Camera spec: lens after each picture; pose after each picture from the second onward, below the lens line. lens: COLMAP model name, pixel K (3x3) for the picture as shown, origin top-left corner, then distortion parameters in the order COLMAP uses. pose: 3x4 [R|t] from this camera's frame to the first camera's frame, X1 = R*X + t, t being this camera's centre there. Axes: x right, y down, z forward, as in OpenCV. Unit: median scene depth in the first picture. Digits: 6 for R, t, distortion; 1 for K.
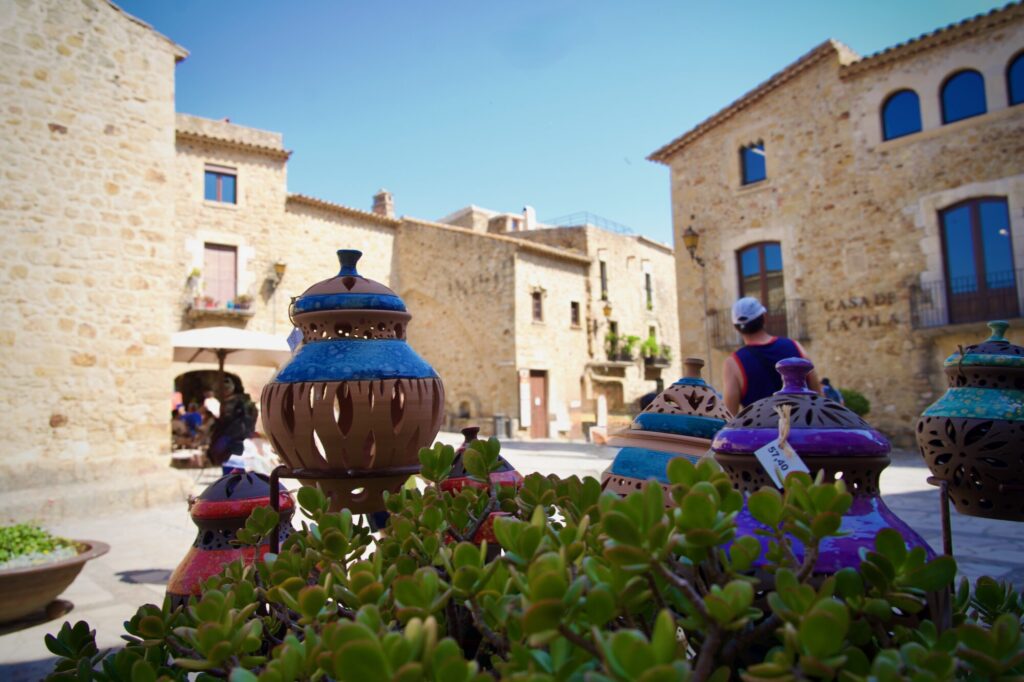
lens RADIAL K [[730.3, 0, 512.1], [0, 730.3, 339.8], [0, 0, 1]] dist [-0.007943, 0.000130]
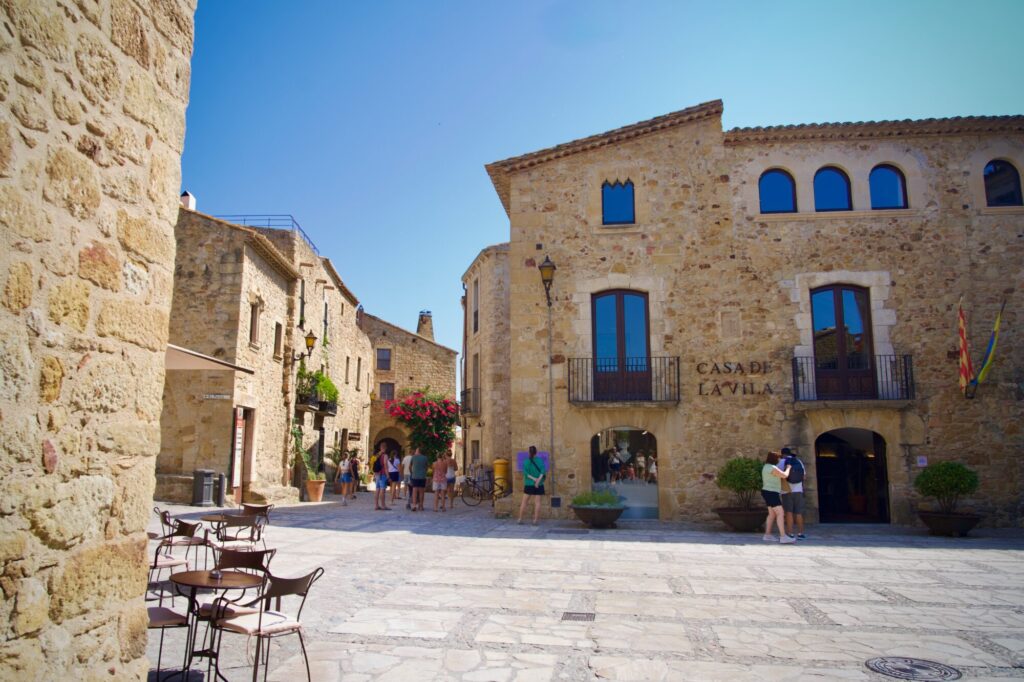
lens RADIAL K [[718.6, 0, 511.5], [0, 718.6, 341.7], [0, 0, 1]] dist [-0.032520, -0.002067]
pose [[0.766530, 0.131299, 0.628644, -0.342737], [-0.089598, 0.991168, -0.097766, 0.032322], [-0.635928, 0.018616, 0.771524, 0.433795]]
